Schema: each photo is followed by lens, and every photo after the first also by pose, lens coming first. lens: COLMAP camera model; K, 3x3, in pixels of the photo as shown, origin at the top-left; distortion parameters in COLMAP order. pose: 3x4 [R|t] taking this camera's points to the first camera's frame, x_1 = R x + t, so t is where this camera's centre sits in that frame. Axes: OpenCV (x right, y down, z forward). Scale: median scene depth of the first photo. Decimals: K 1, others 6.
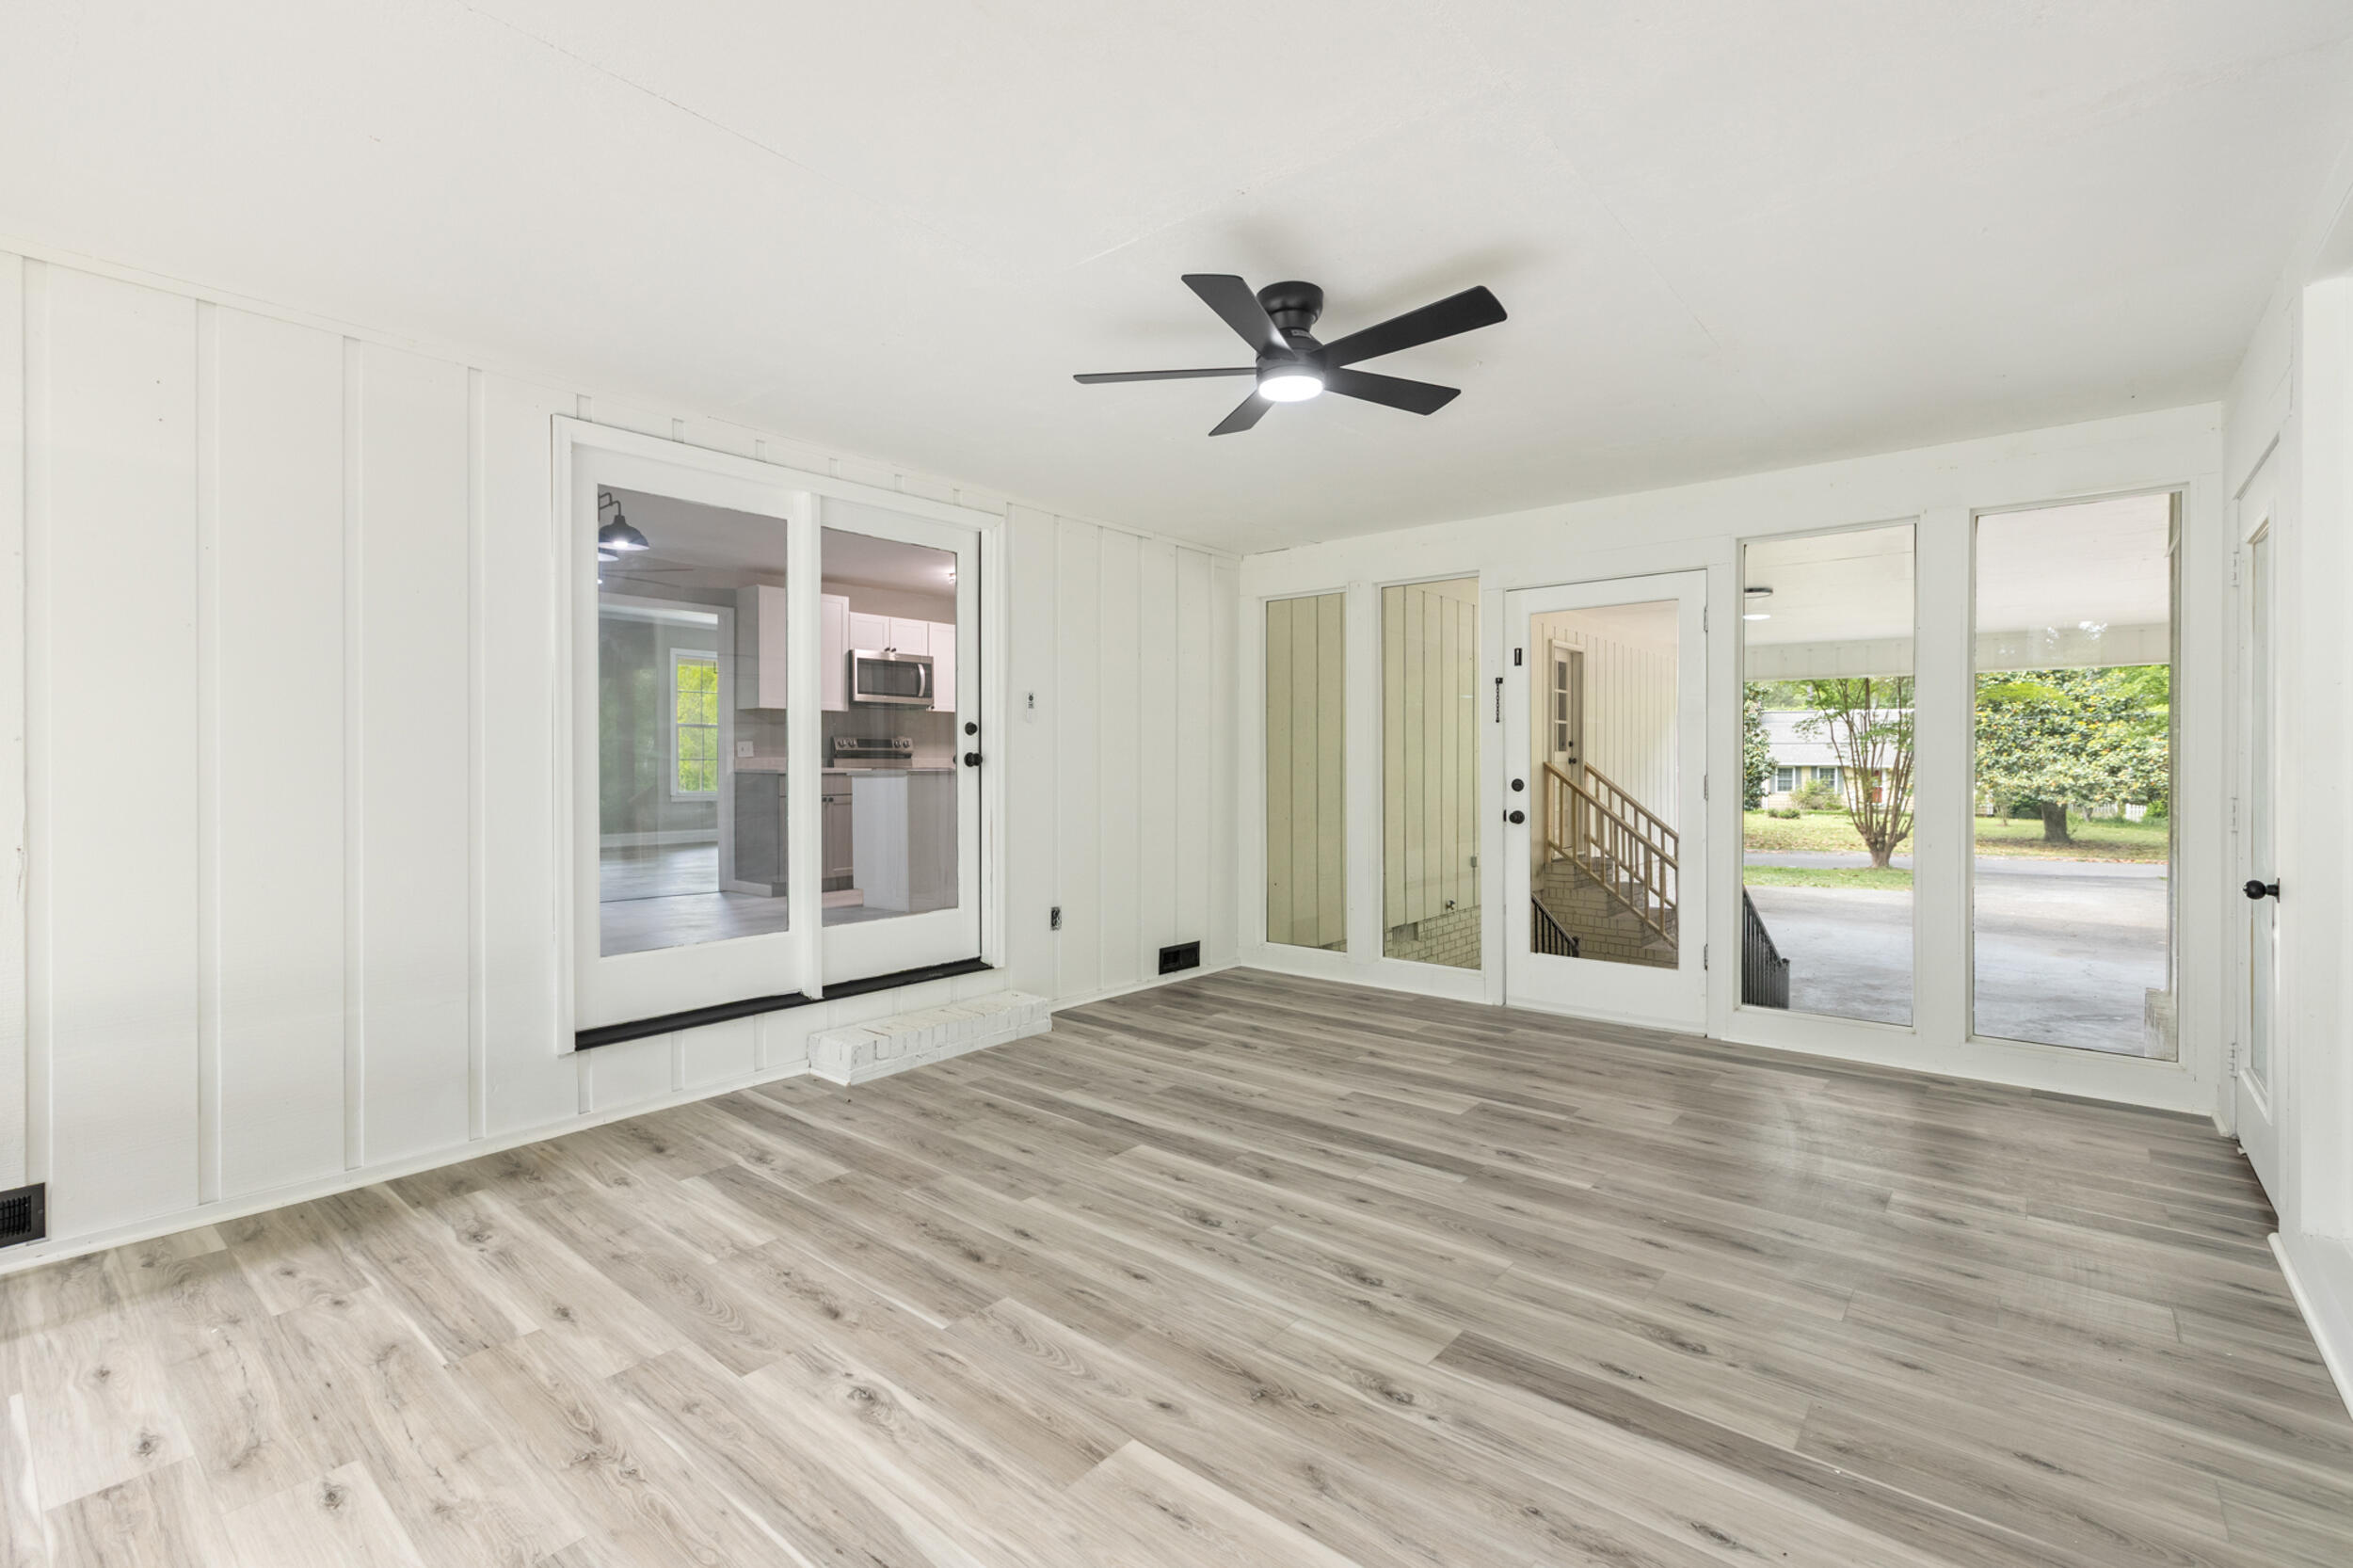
lens RADIAL K [[1043.0, 0, 1185.0], [0, 1043.0, 766.1], [0, 0, 1]] dist [0.013624, -0.000254]
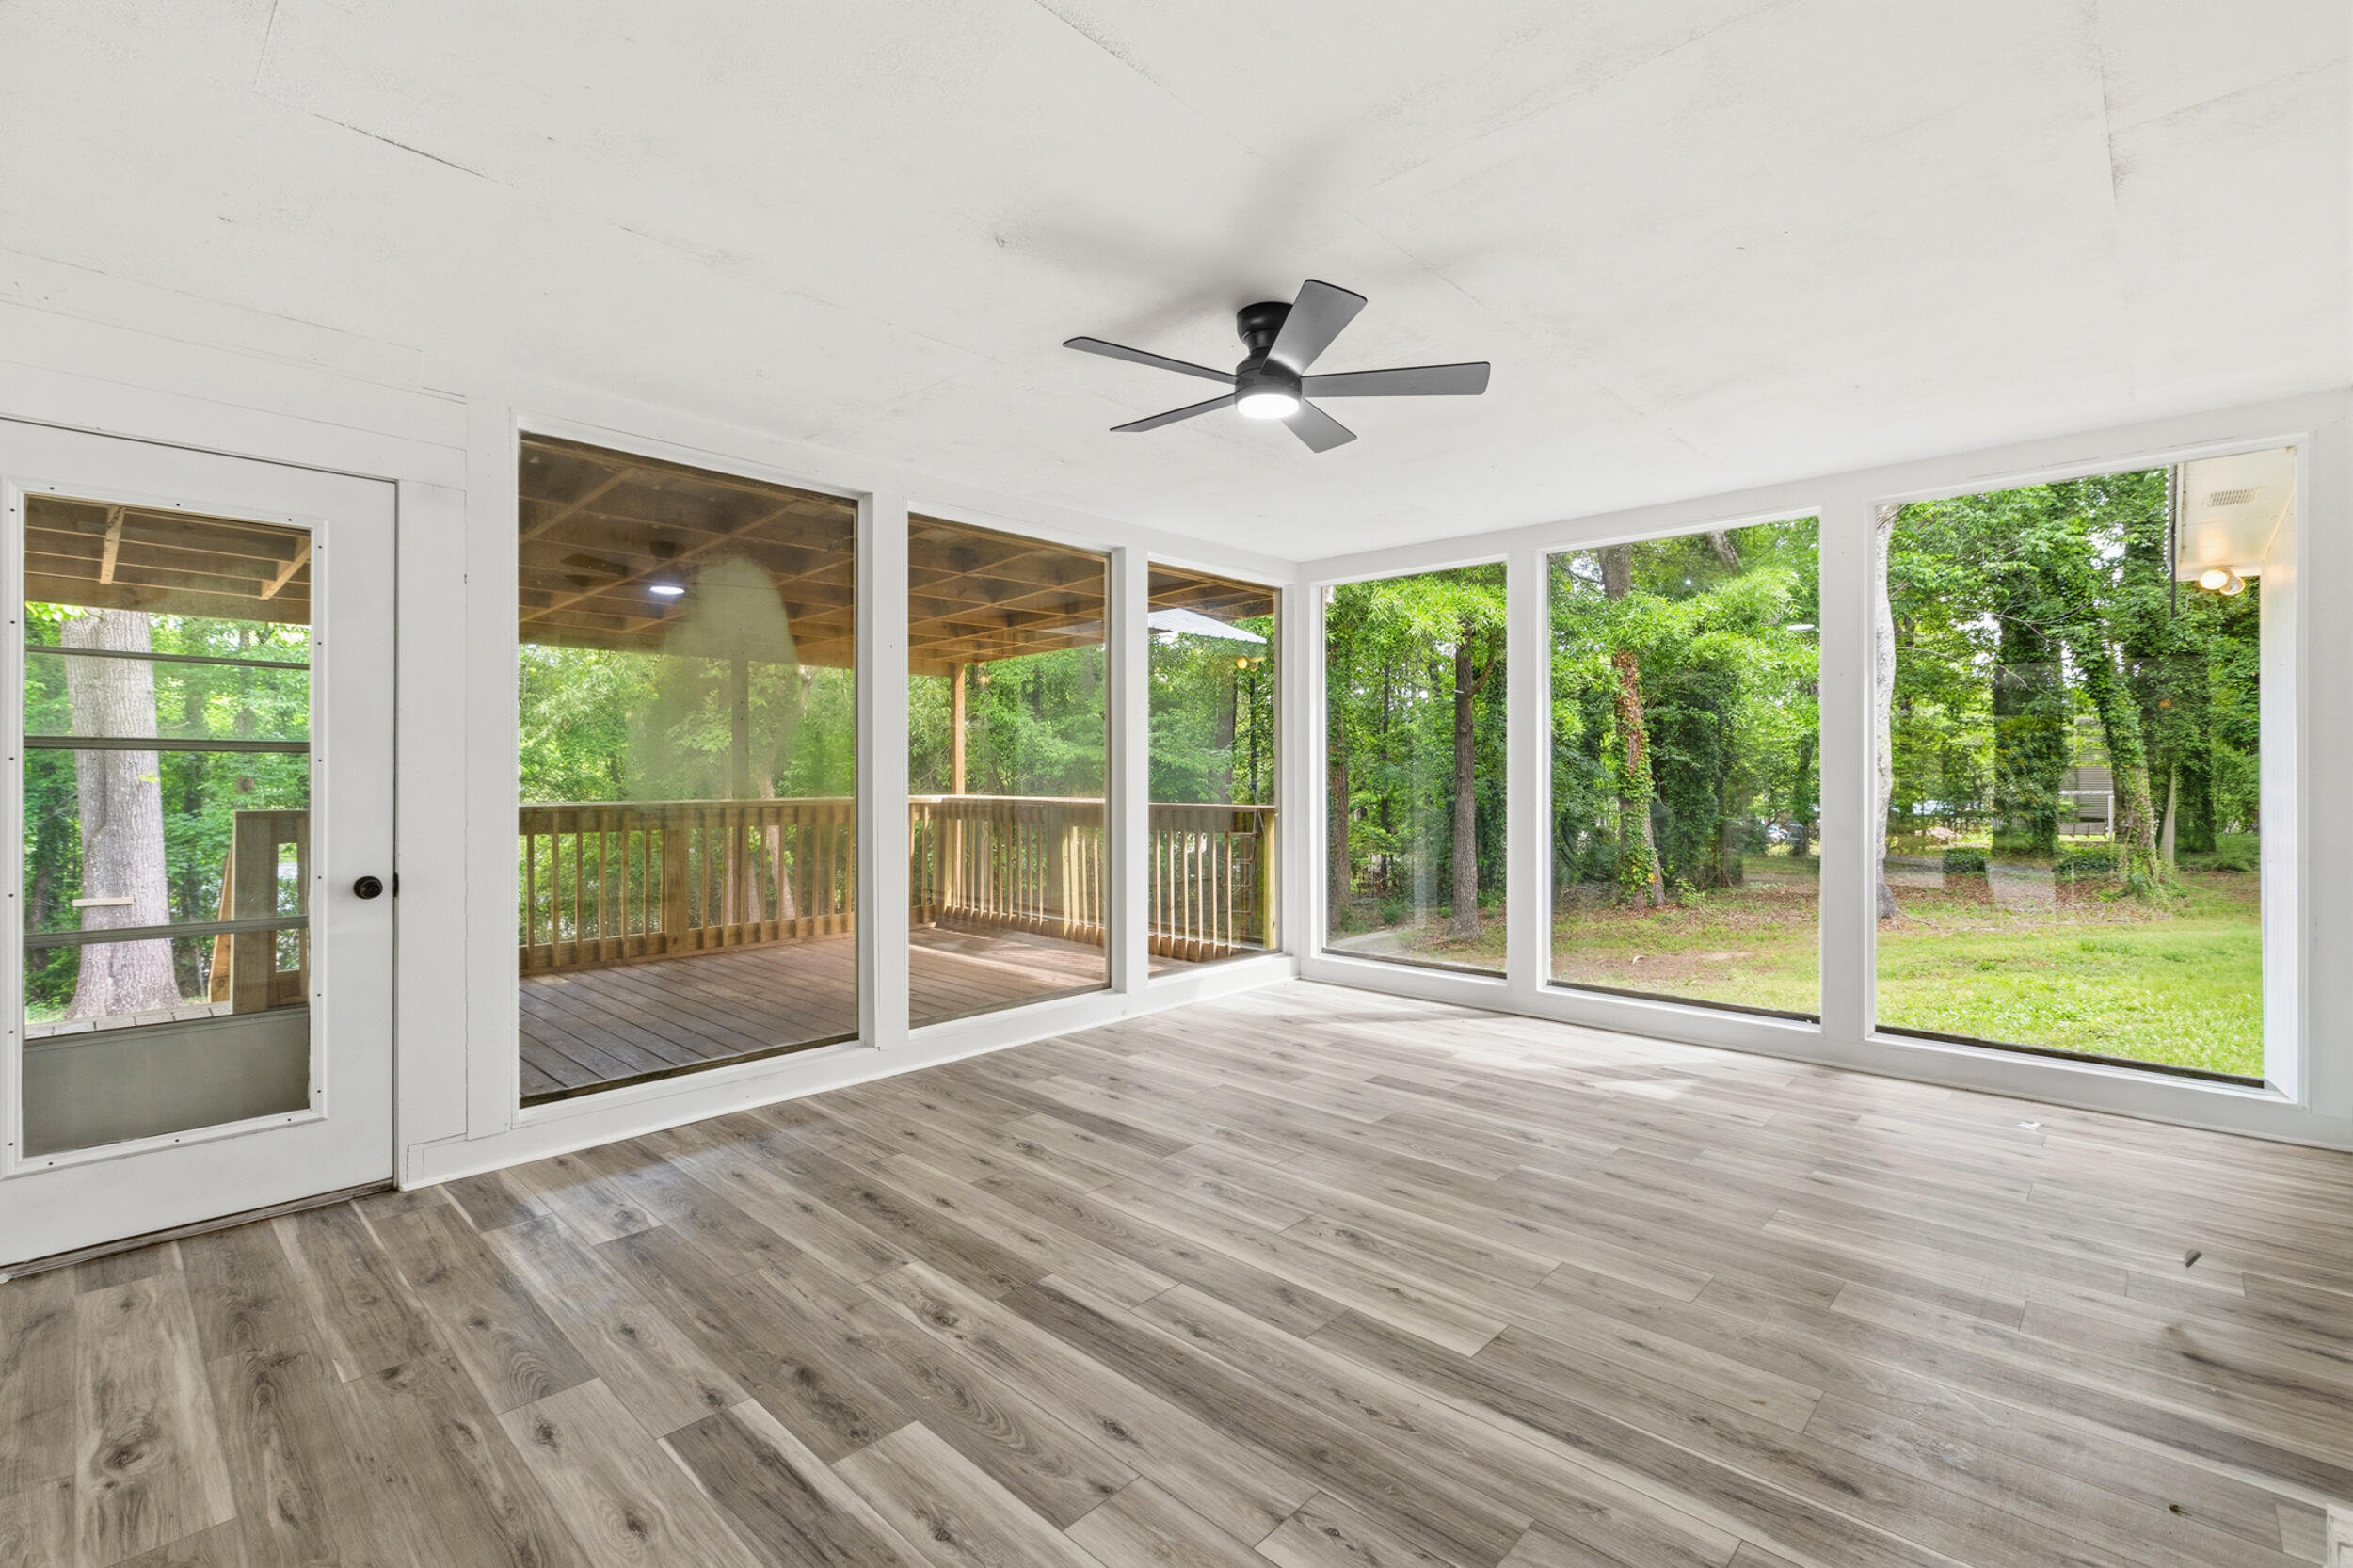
lens RADIAL K [[1043.0, 0, 1184.3], [0, 1043.0, 780.7], [0, 0, 1]] dist [0.013624, -0.000254]
pose [[-0.998114, -0.003394, 0.061290, 0.119487], [-0.002728, 0.999936, 0.010953, -0.006496], [-0.061323, 0.010765, -0.998060, 2.000775]]
